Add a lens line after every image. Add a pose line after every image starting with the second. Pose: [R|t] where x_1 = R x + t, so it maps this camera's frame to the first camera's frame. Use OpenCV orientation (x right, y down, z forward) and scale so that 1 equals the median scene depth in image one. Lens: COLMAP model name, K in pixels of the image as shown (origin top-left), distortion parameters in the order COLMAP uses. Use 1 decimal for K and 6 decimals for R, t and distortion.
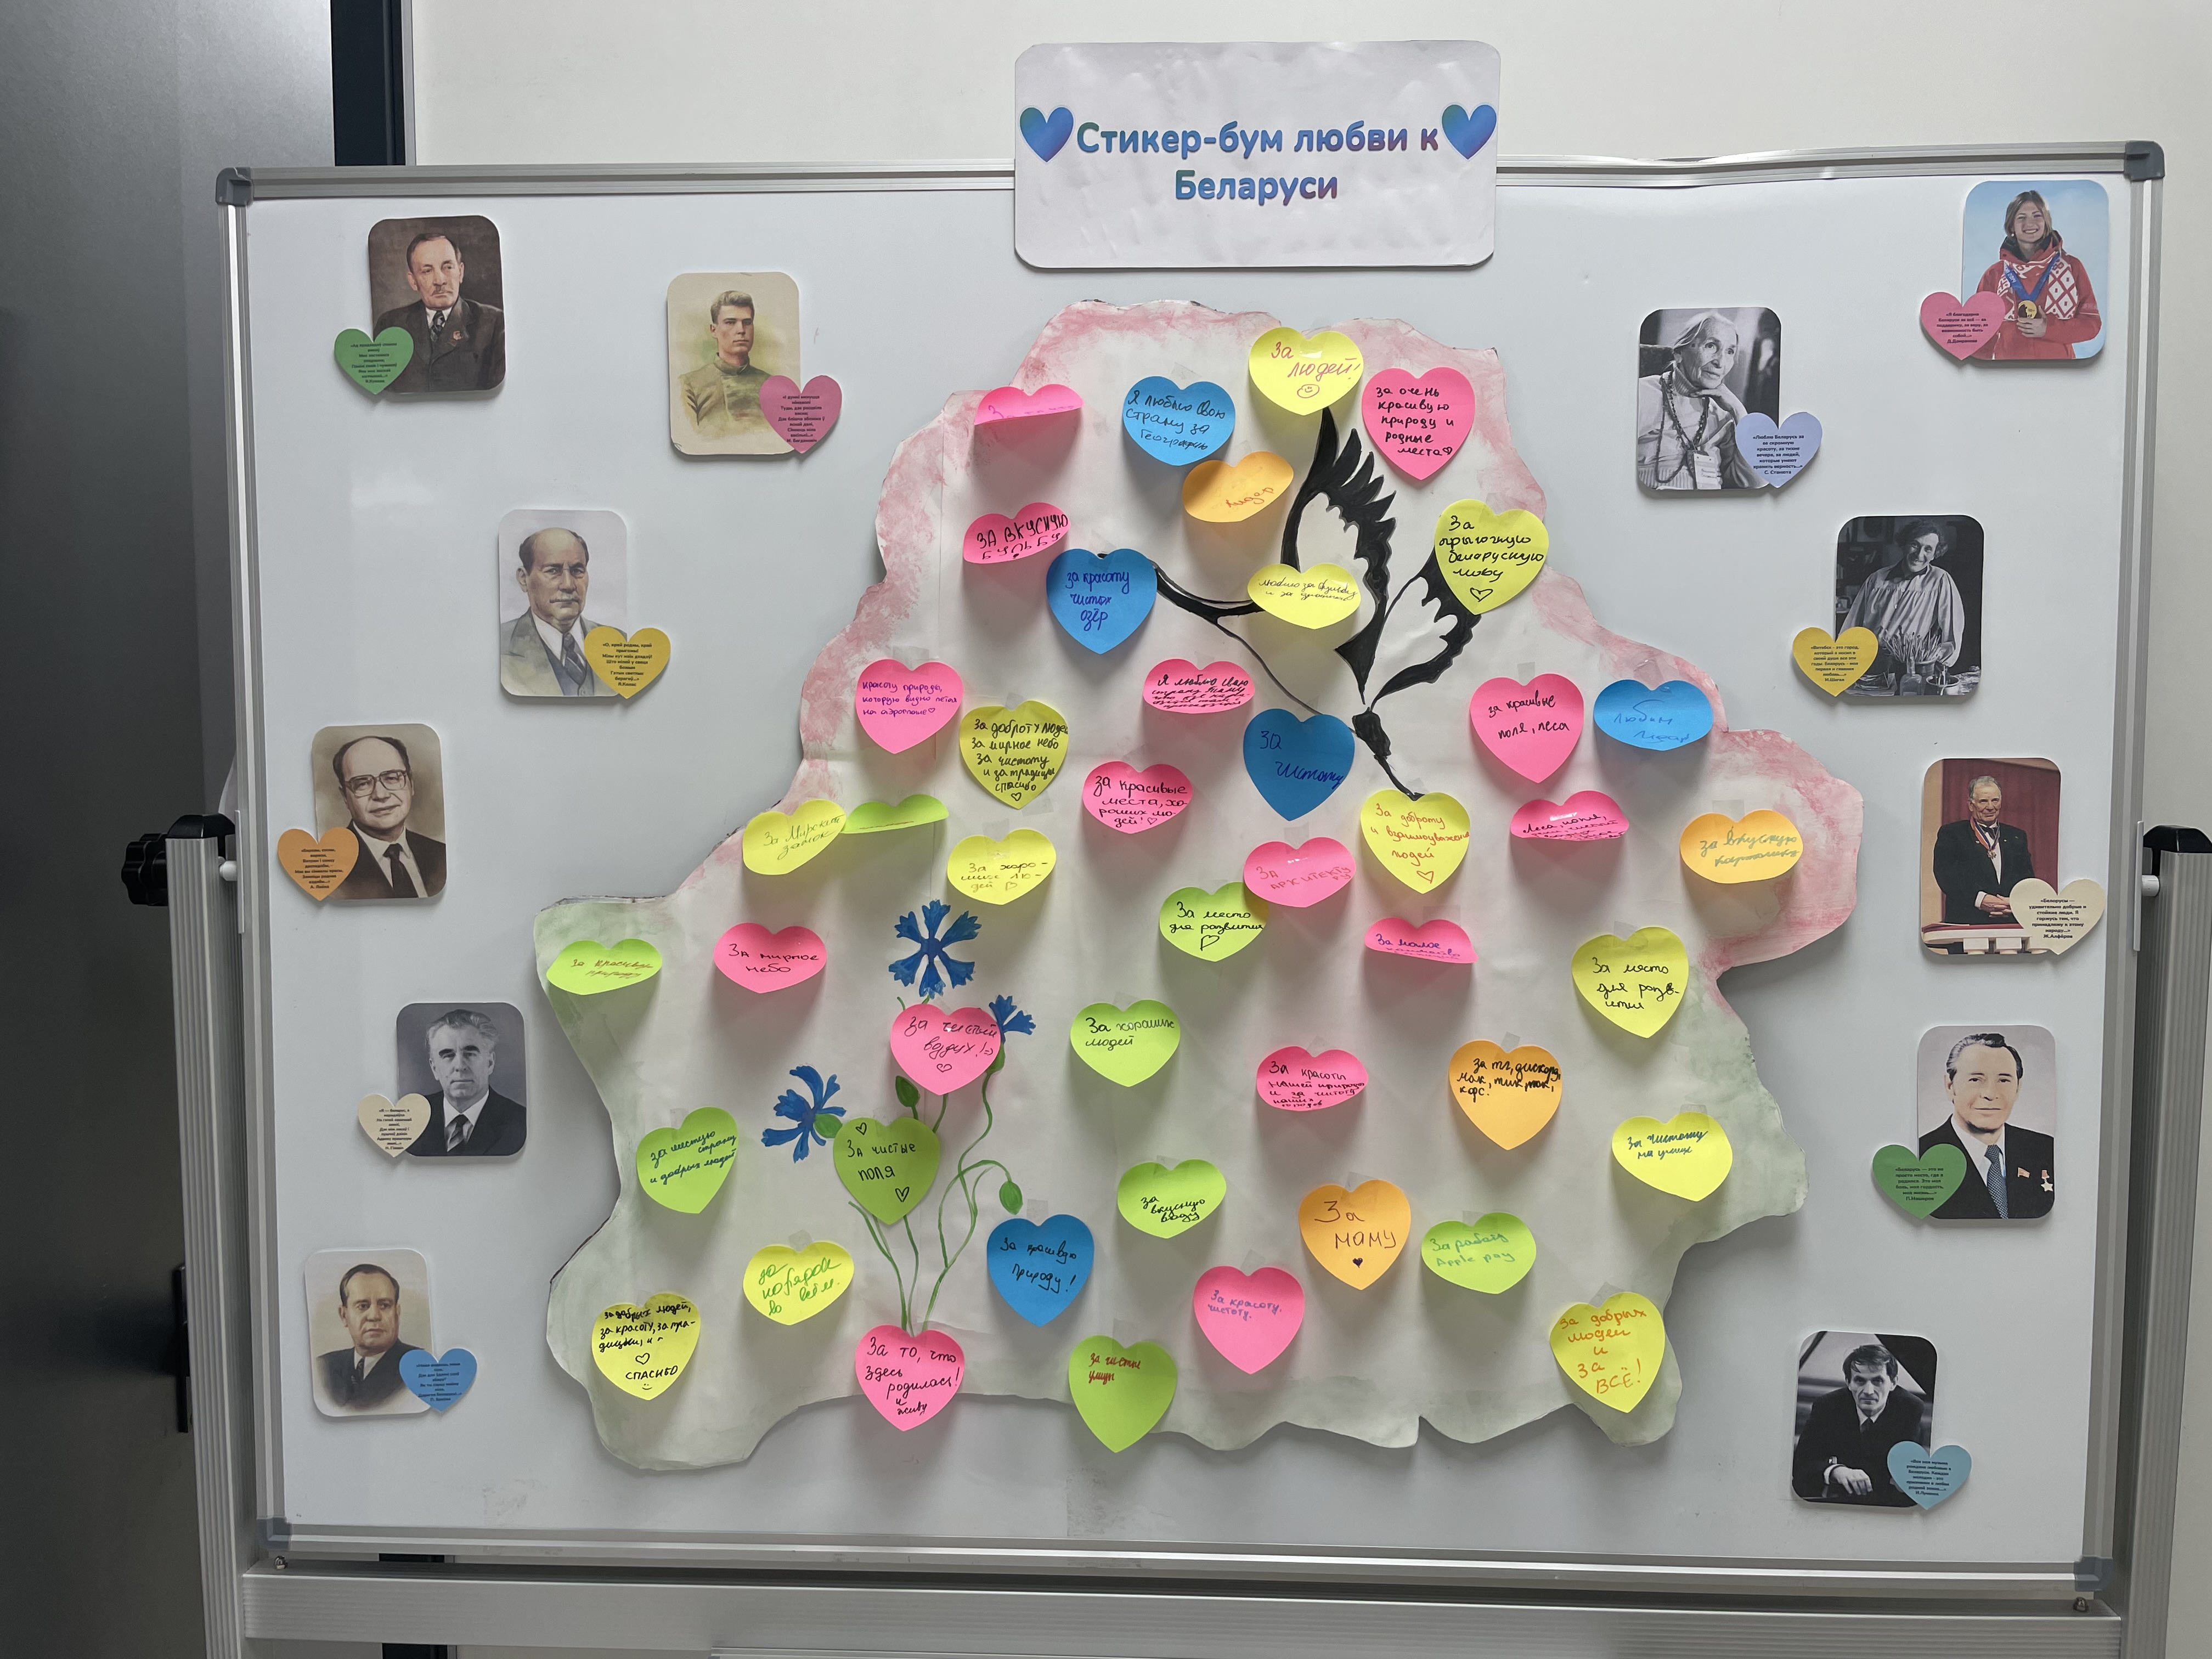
lens RADIAL K [[1676.6, 0, 1106.0], [0, 1676.6, 829.5], [0, 0, 1]] dist [0.076519, -0.120842]
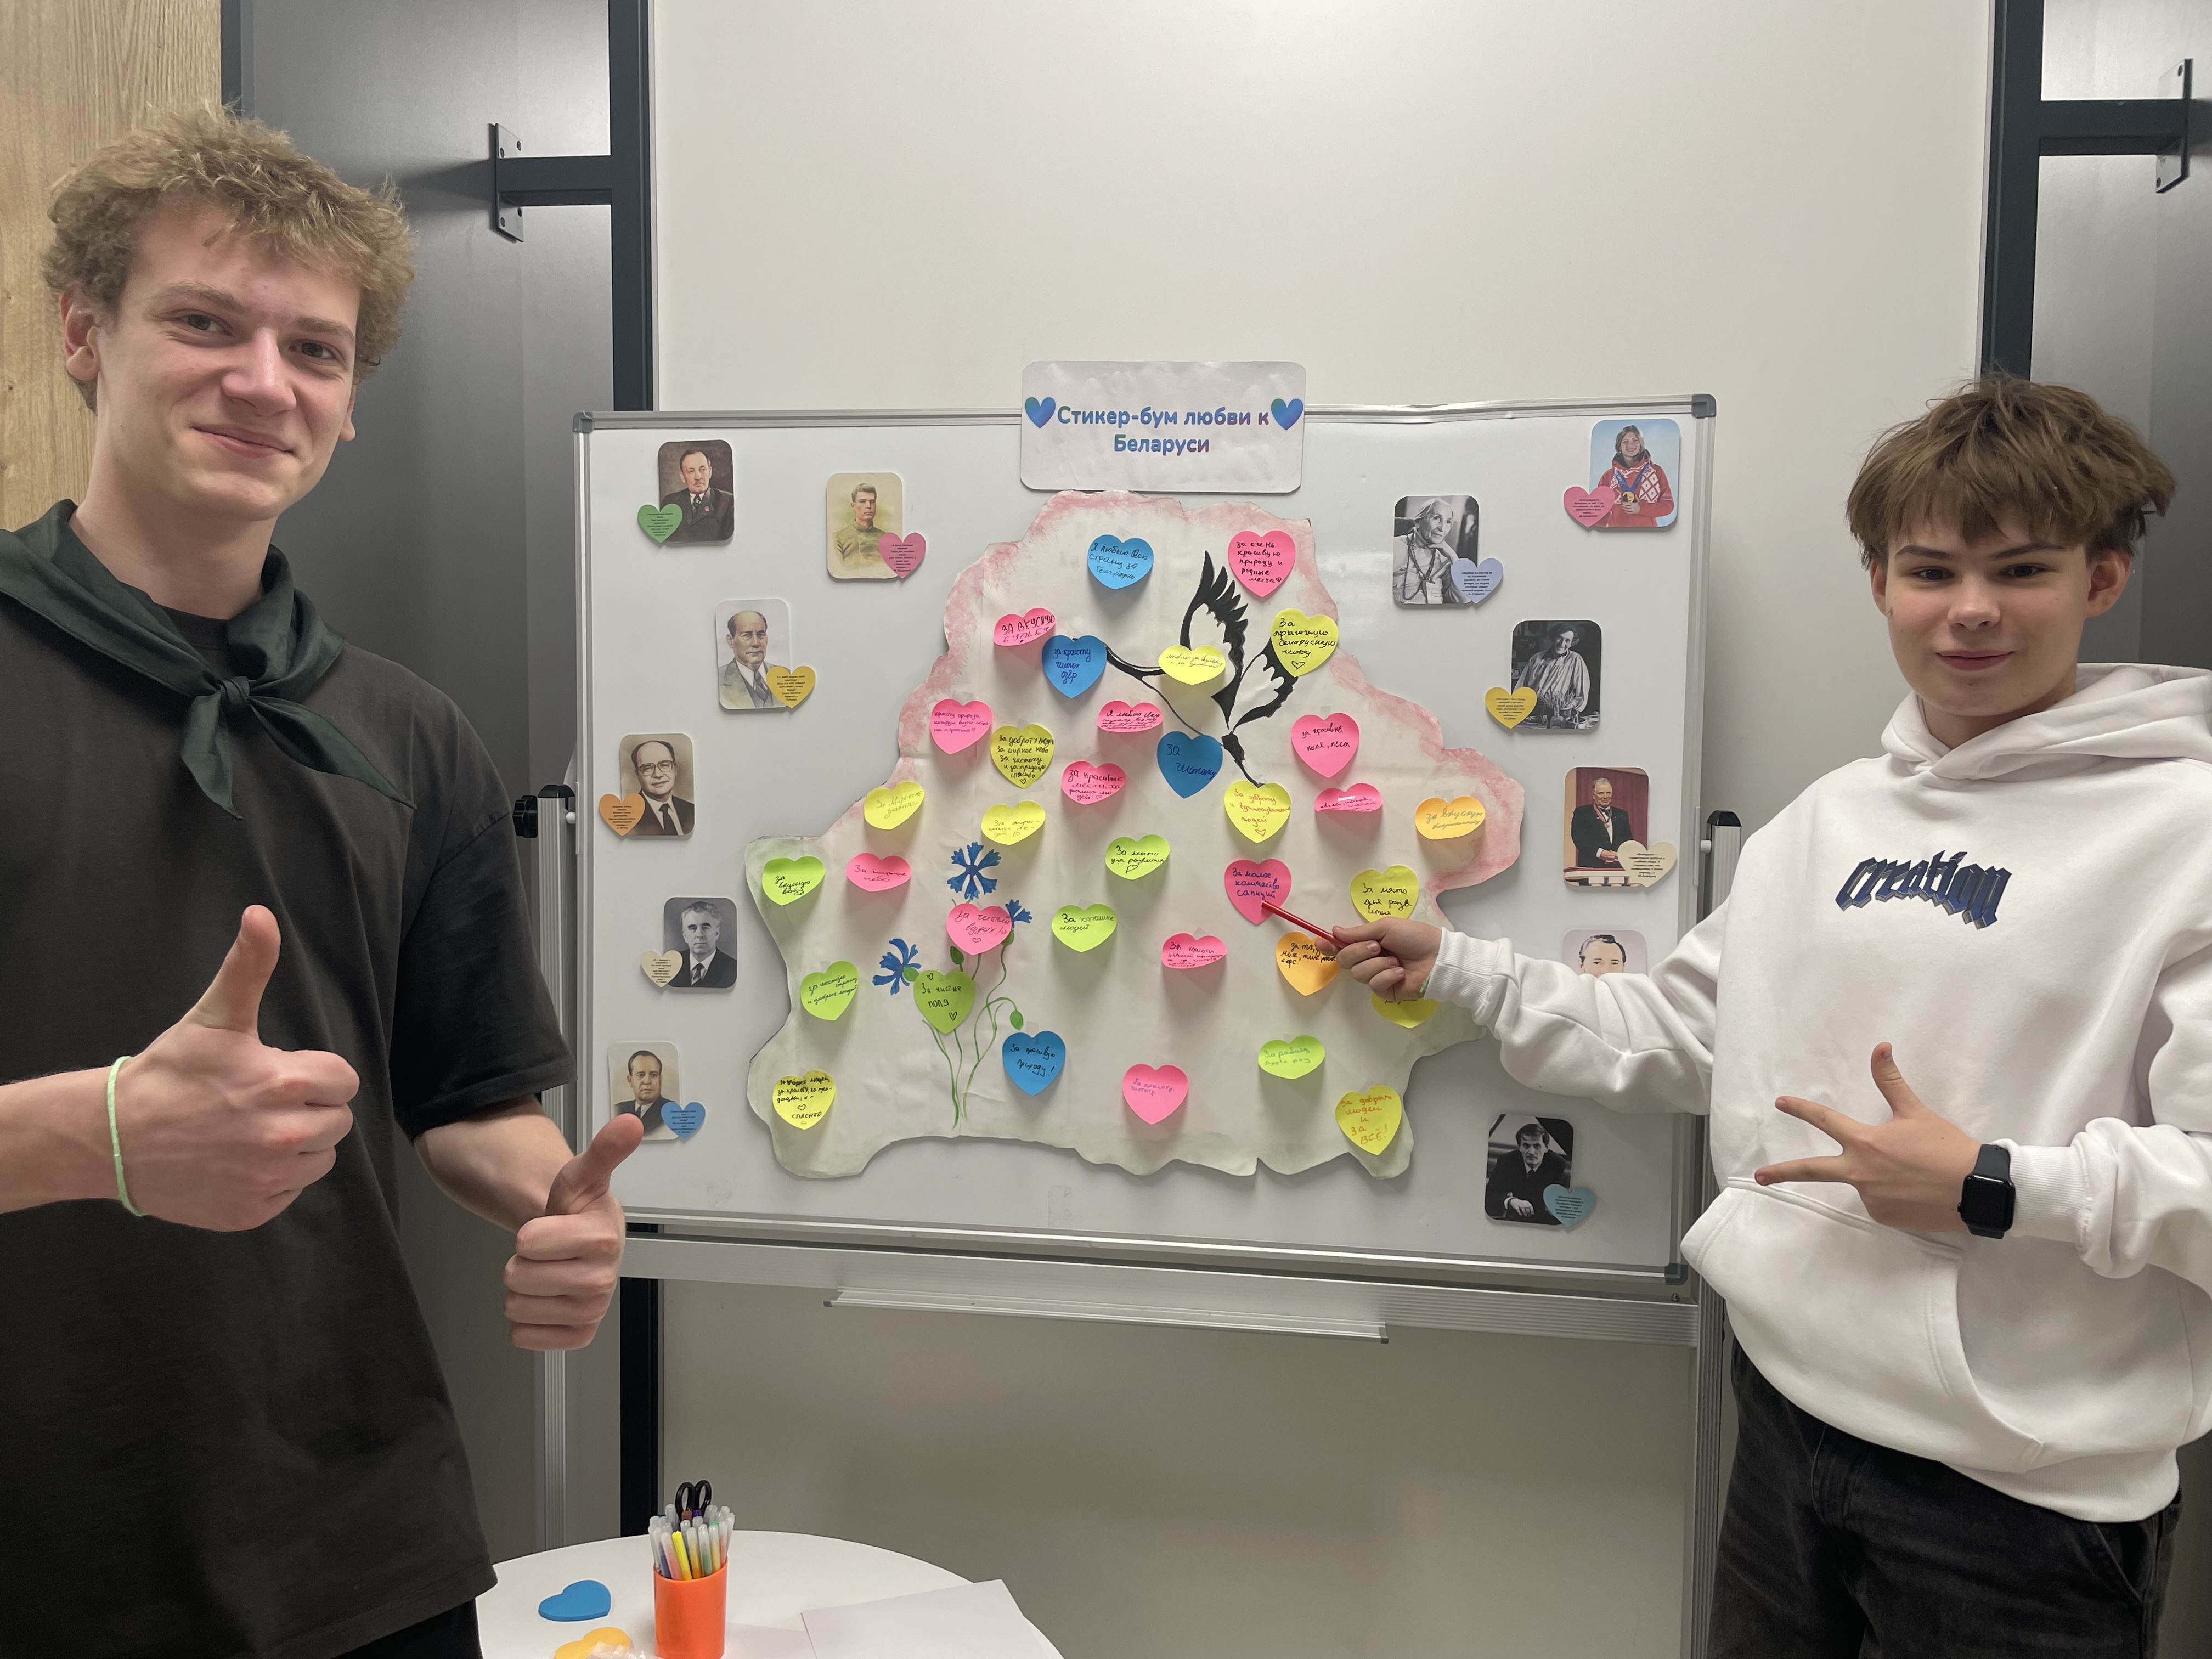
lens RADIAL K [[1676.6, 0, 1106.0], [0, 1676.6, 829.5], [0, 0, 1]] dist [0.076519, -0.120842]
pose [[0.995132, 0.018679, -0.096766, 0.193465], [-0.018943, 0.999819, -0.001816, 0.030224], [0.096714, 0.003640, 0.995306, -0.669430]]
